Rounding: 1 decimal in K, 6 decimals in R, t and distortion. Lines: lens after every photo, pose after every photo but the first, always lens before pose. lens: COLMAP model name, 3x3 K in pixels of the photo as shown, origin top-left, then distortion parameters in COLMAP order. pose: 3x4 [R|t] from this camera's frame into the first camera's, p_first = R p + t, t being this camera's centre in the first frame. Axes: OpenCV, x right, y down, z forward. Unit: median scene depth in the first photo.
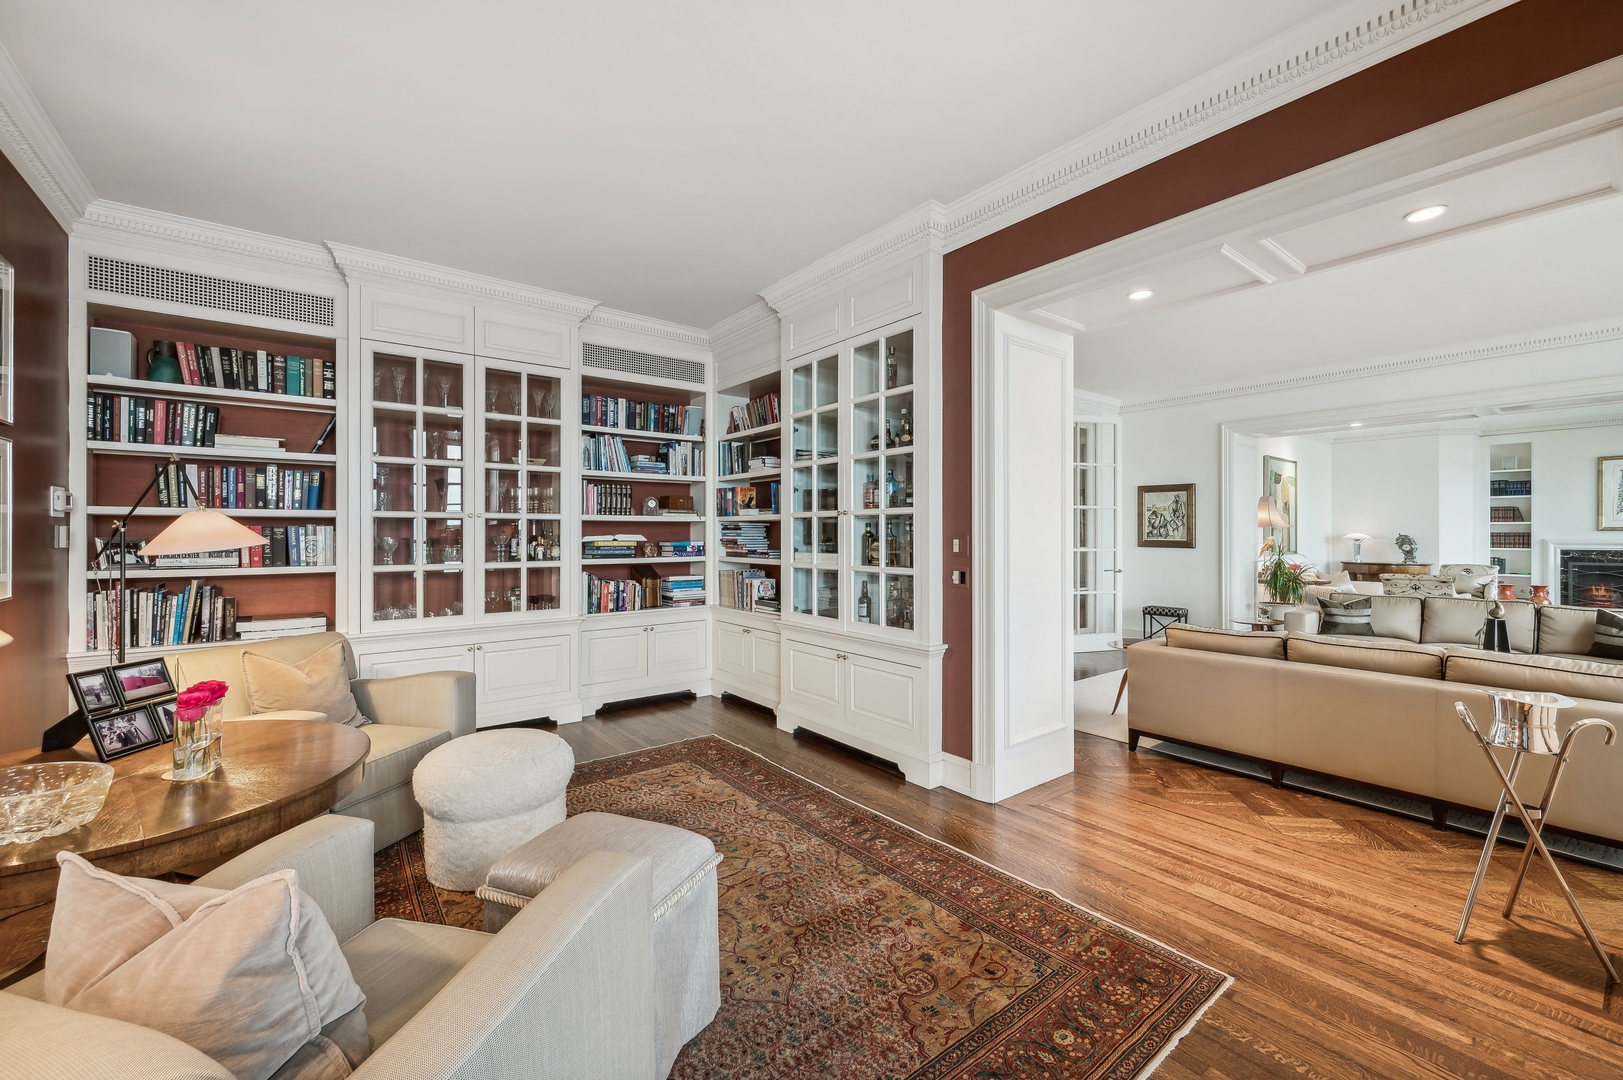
lens RADIAL K [[648.3, 0, 809.9], [0, 648.3, 534.8], [0, 0, 1]] dist [-0.001187, 0.000045]
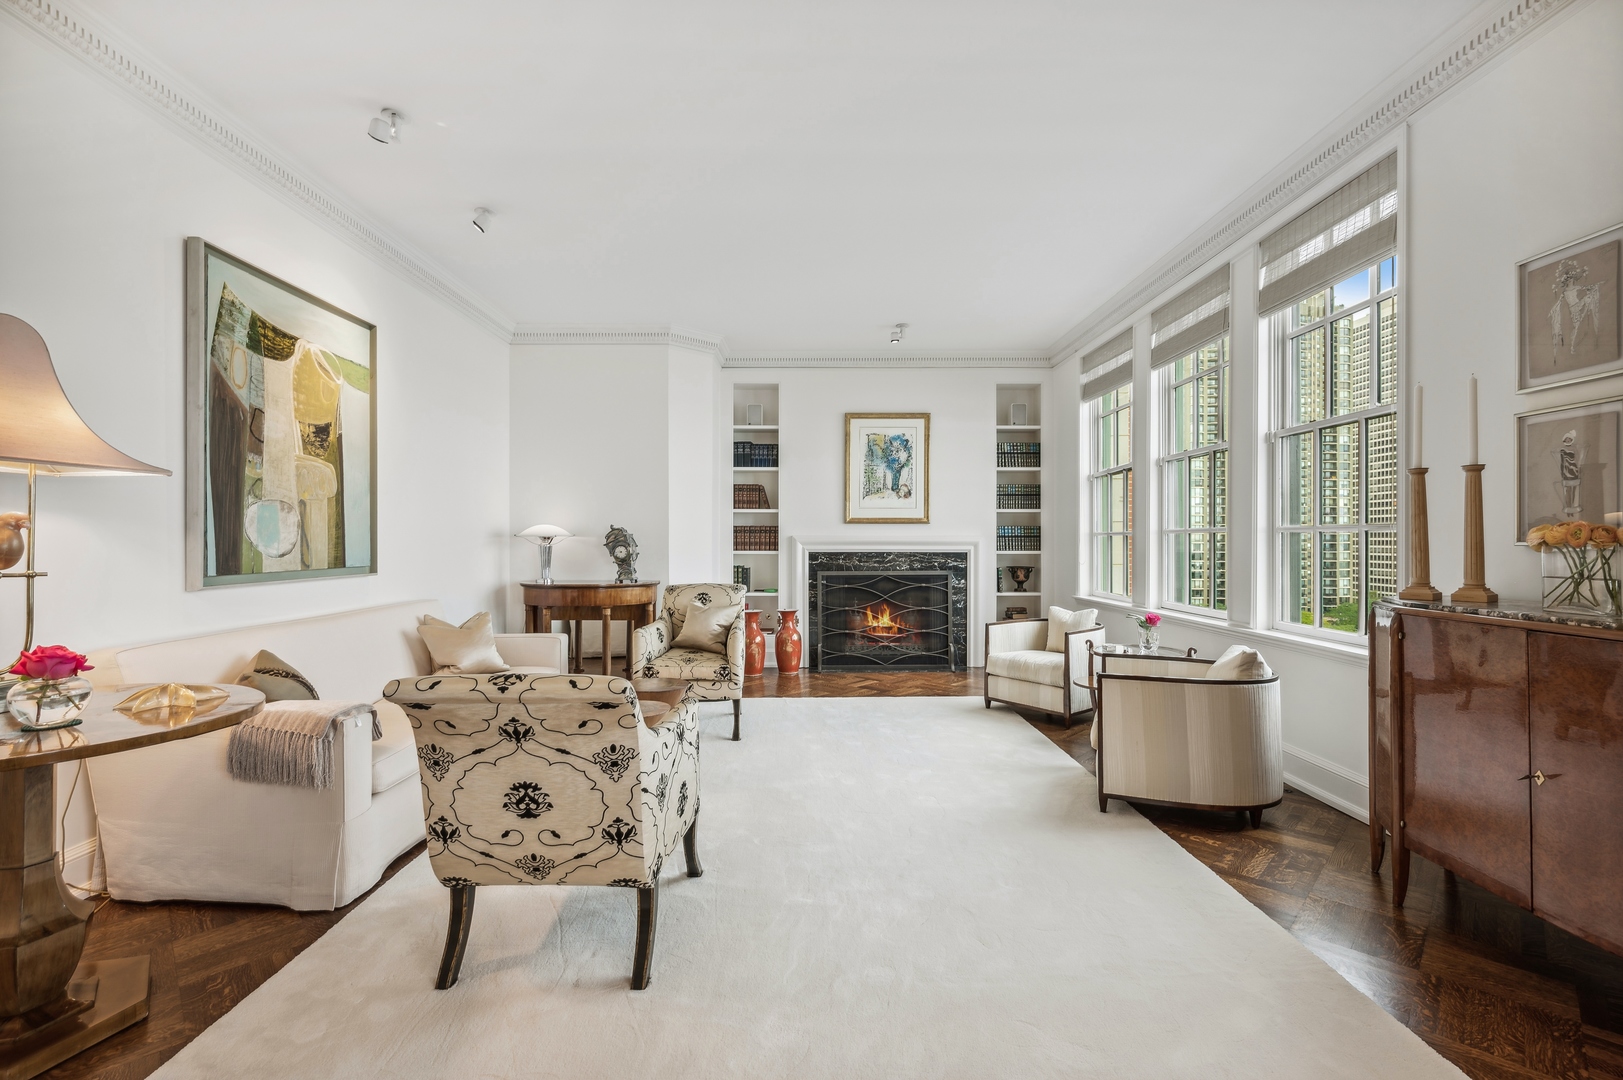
lens RADIAL K [[702.9, 0, 813.9], [0, 702.9, 535.8], [0, 0, 1]] dist [0.002199, 0.000441]
pose [[0.597734, 0.003734, 0.801686, 0.625525], [0.001922, 0.999980, -0.006090, 0.011464], [-0.801693, 0.005181, 0.597714, 0.600933]]
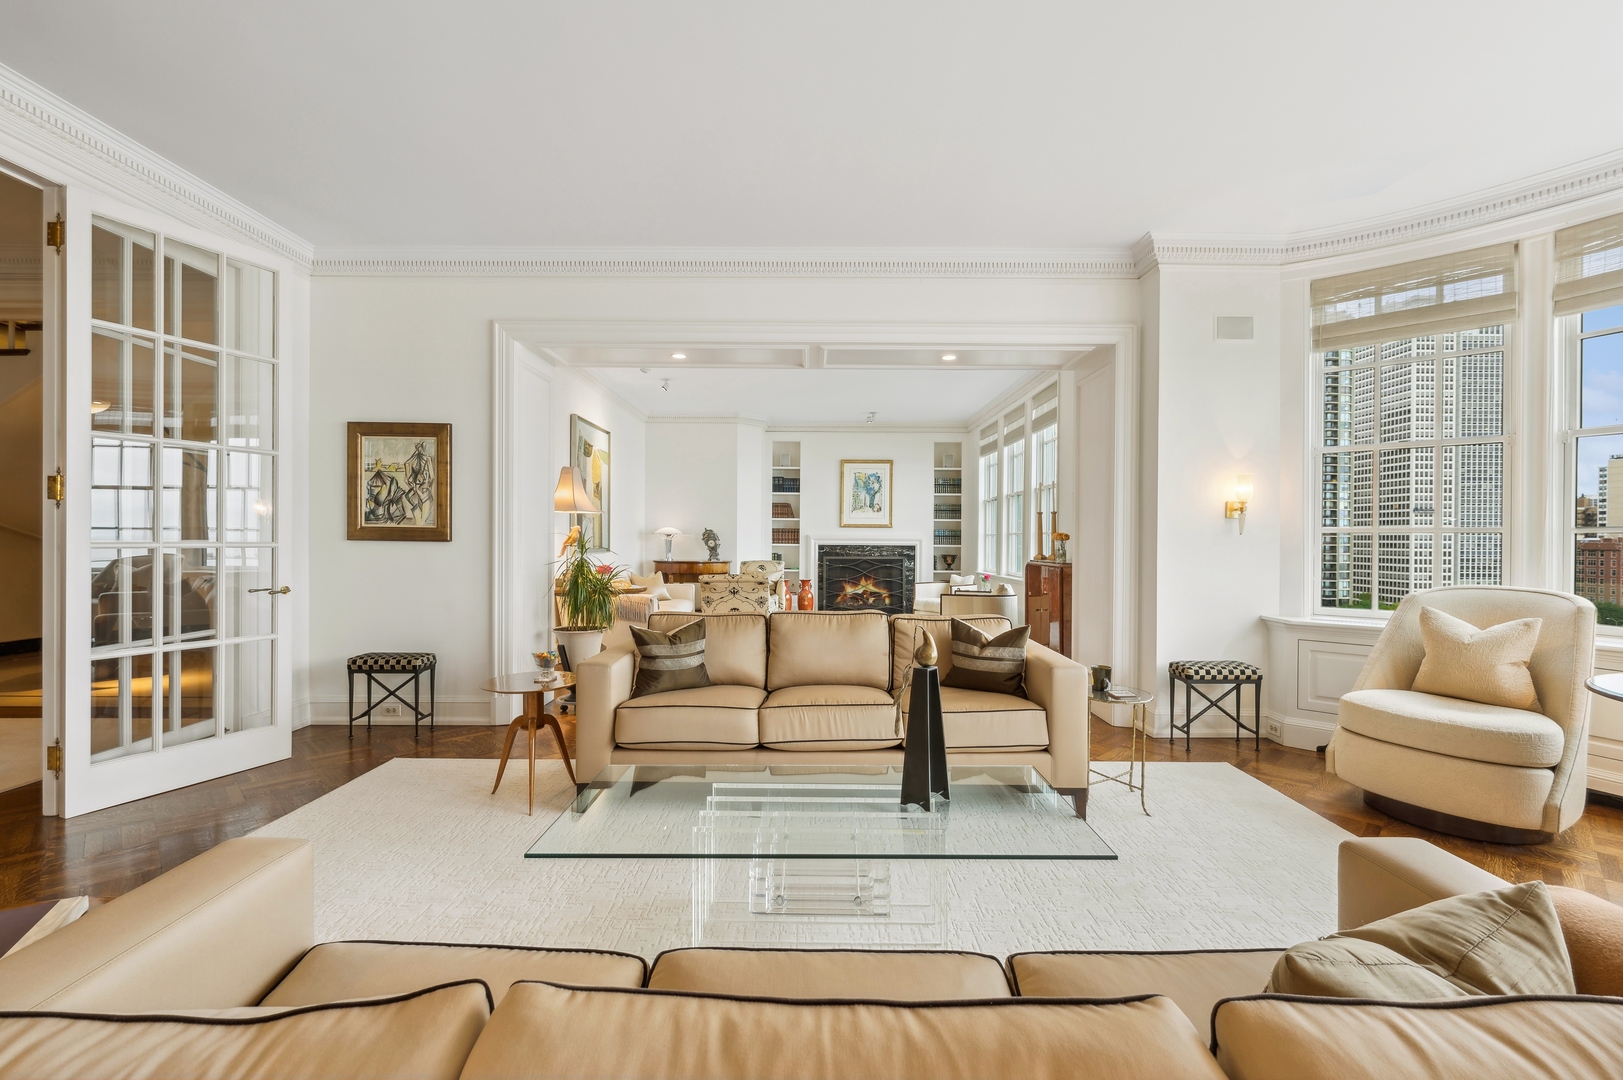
lens RADIAL K [[702.9, 0, 813.9], [0, 702.9, 535.8], [0, 0, 1]] dist [0.002199, 0.000441]
pose [[0.606390, 0.006564, 0.795140, 0.252475], [-0.005072, 0.999978, -0.004386, 0.013983], [-0.795151, -0.001374, 0.606410, 0.322496]]
